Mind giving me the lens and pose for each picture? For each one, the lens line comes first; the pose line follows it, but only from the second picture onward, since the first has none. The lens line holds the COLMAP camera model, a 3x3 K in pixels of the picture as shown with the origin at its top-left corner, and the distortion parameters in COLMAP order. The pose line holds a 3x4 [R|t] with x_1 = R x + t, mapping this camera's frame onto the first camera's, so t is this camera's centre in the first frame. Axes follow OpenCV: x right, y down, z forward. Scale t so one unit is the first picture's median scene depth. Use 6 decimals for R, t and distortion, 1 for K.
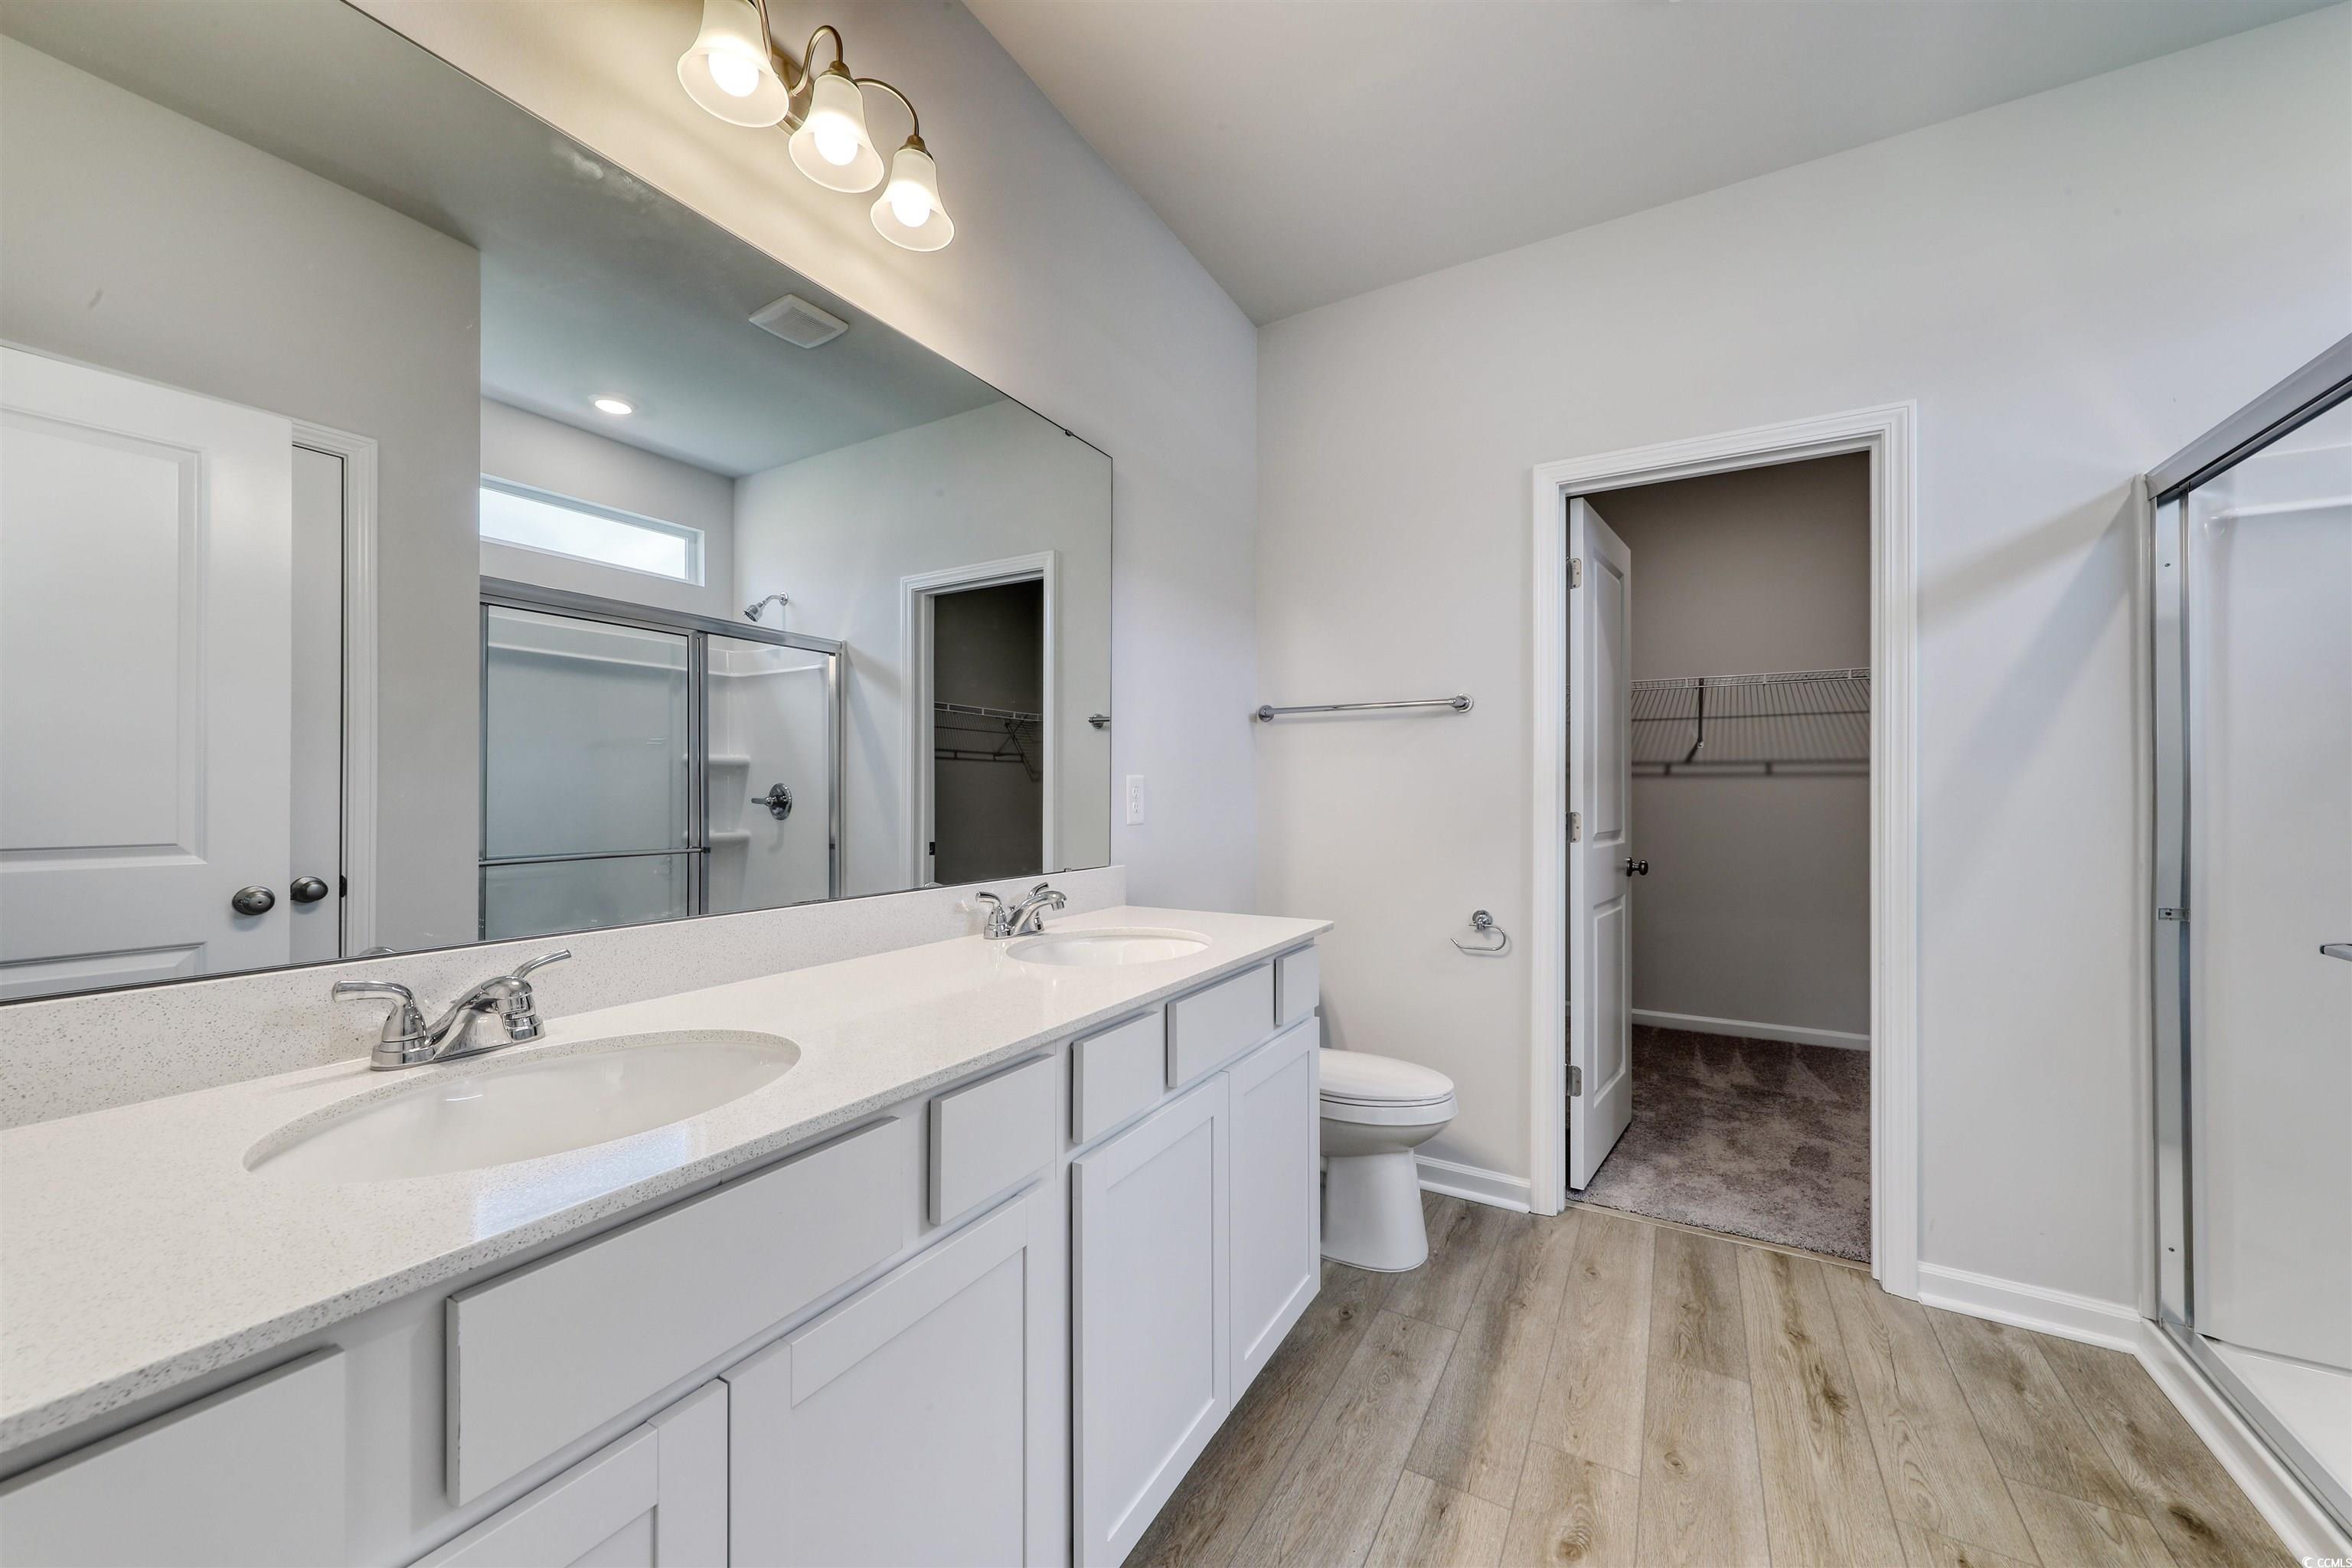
lens RADIAL K [[874.9, 0, 1176.0], [0, 874.9, 784.0], [0, 0, 1]] dist [-0.000744, -0.000011]
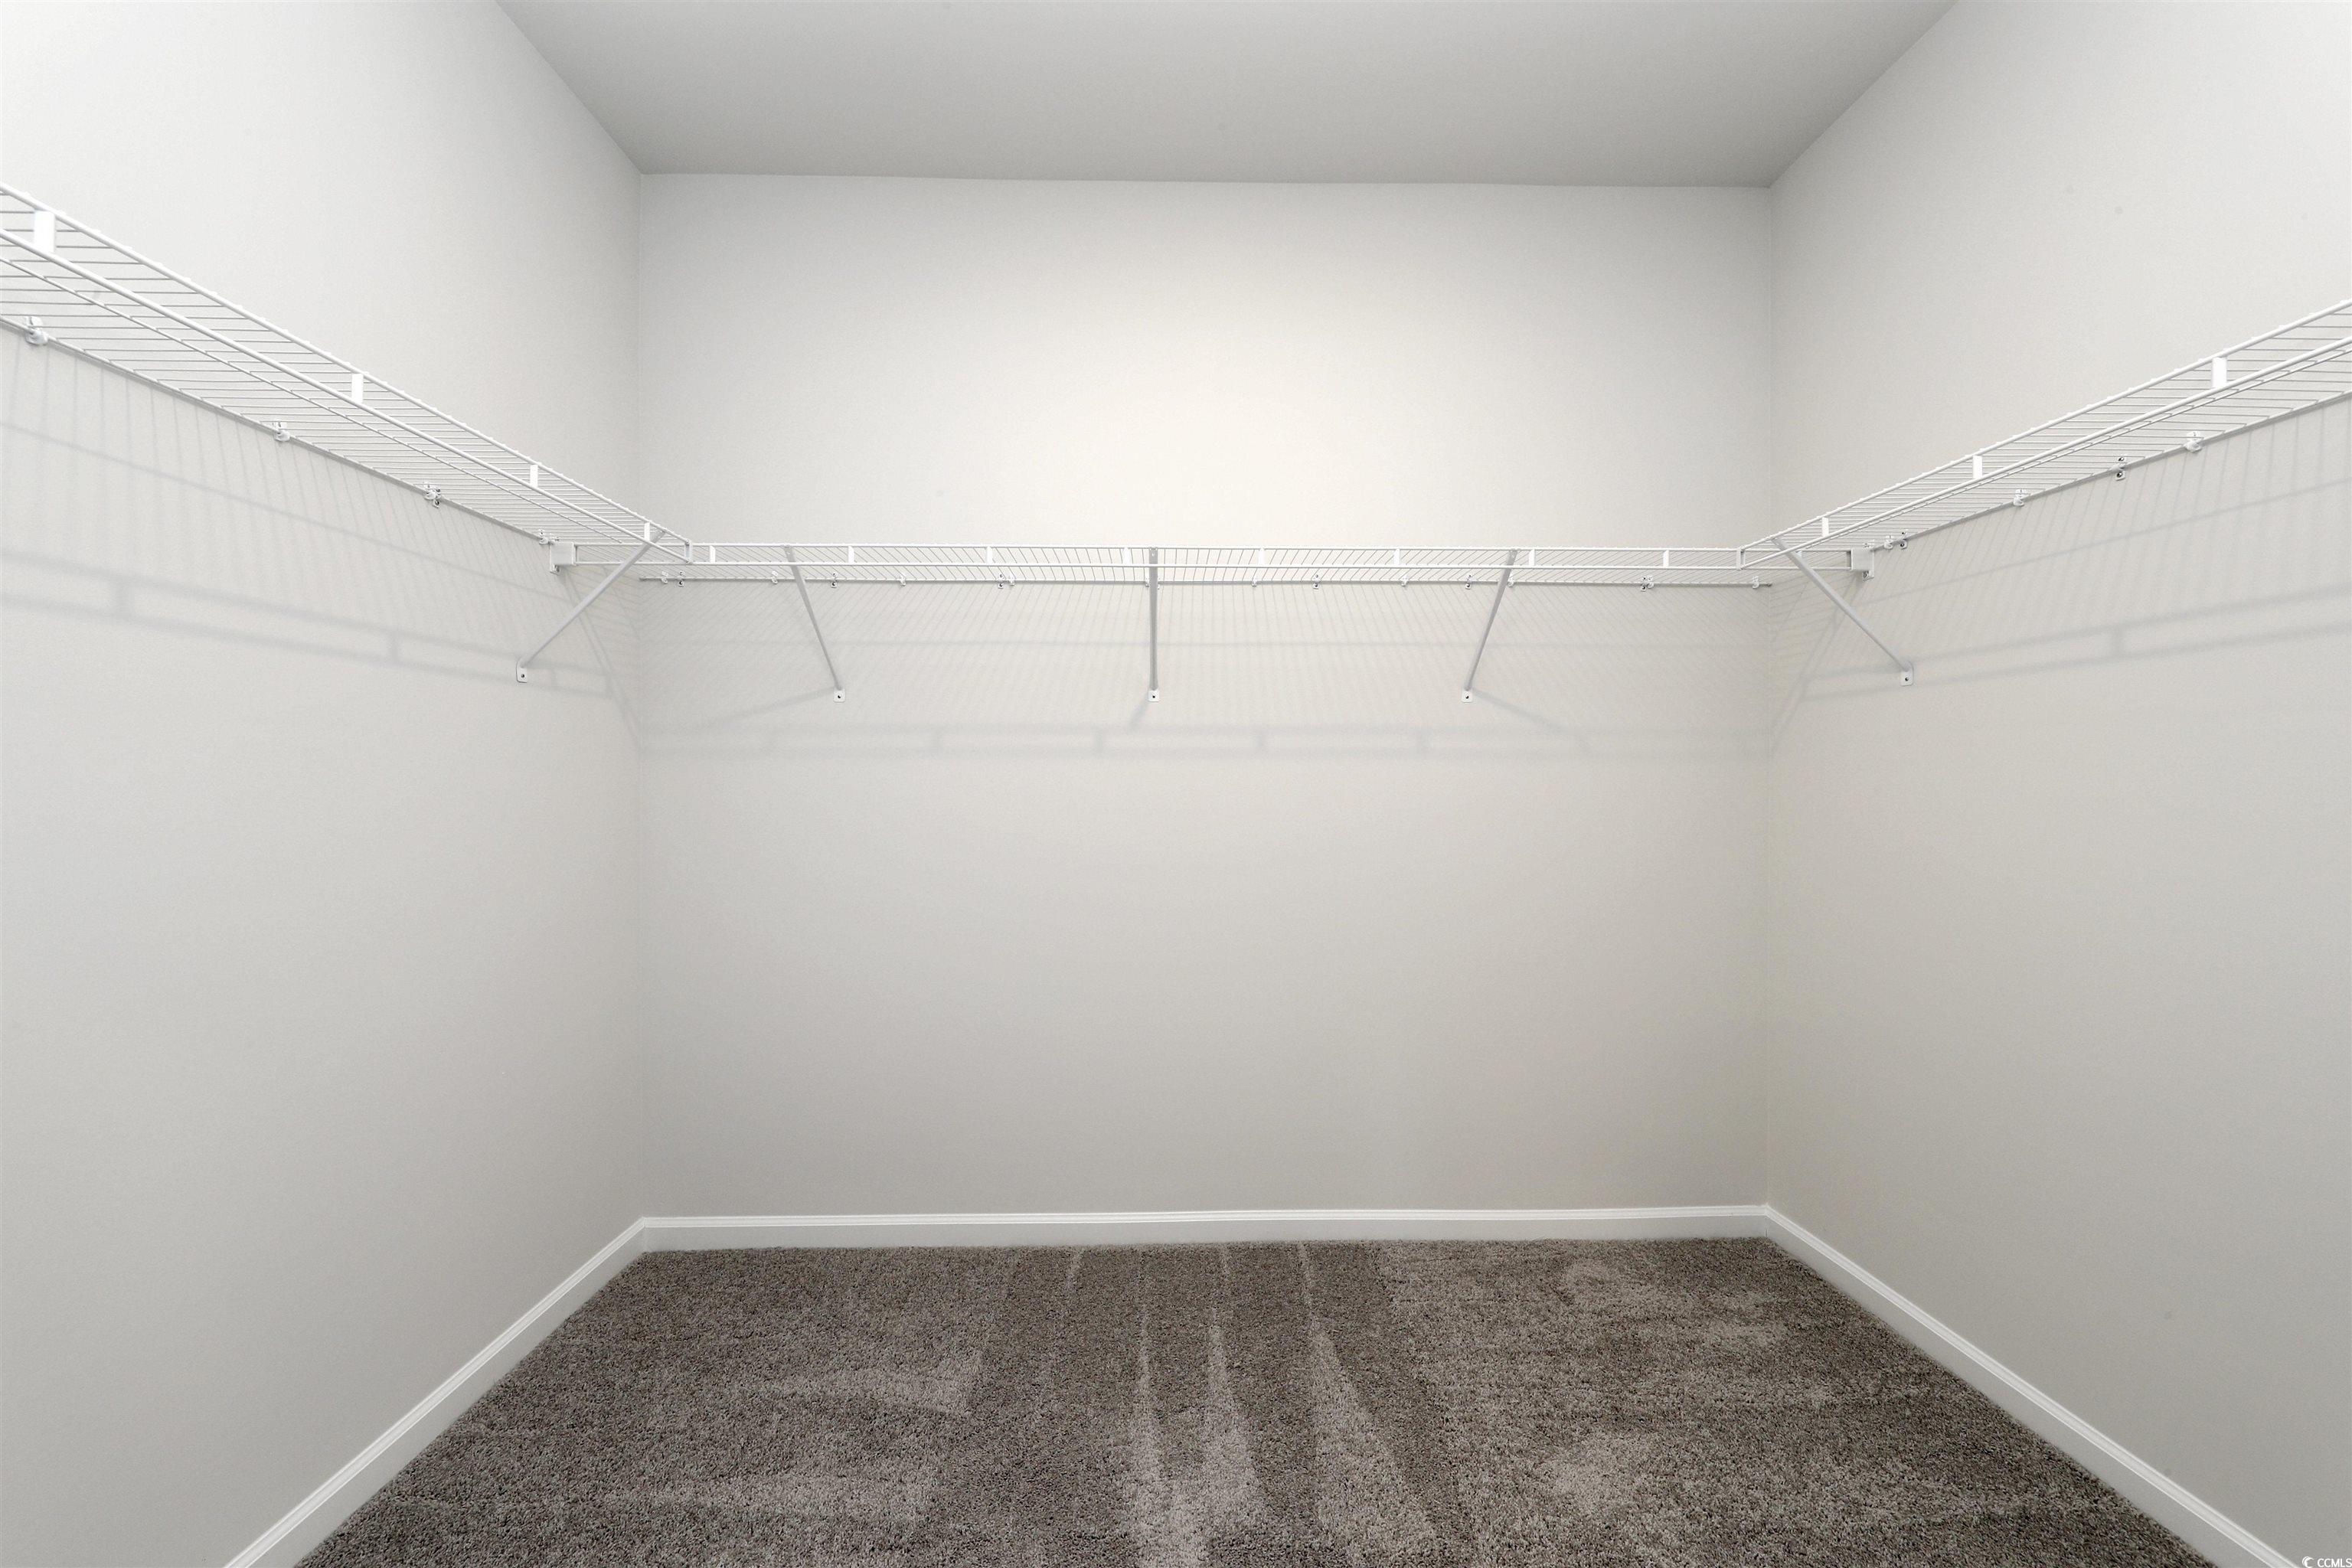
lens RADIAL K [[874.9, 0, 1176.0], [0, 874.9, 784.0], [0, 0, 1]] dist [-0.000744, -0.000011]
pose [[0.851240, 0.001610, 0.524774, 0.348168], [-0.003794, 0.999988, 0.003087, 0.007317], [-0.524763, -0.004619, 0.851236, 0.566179]]
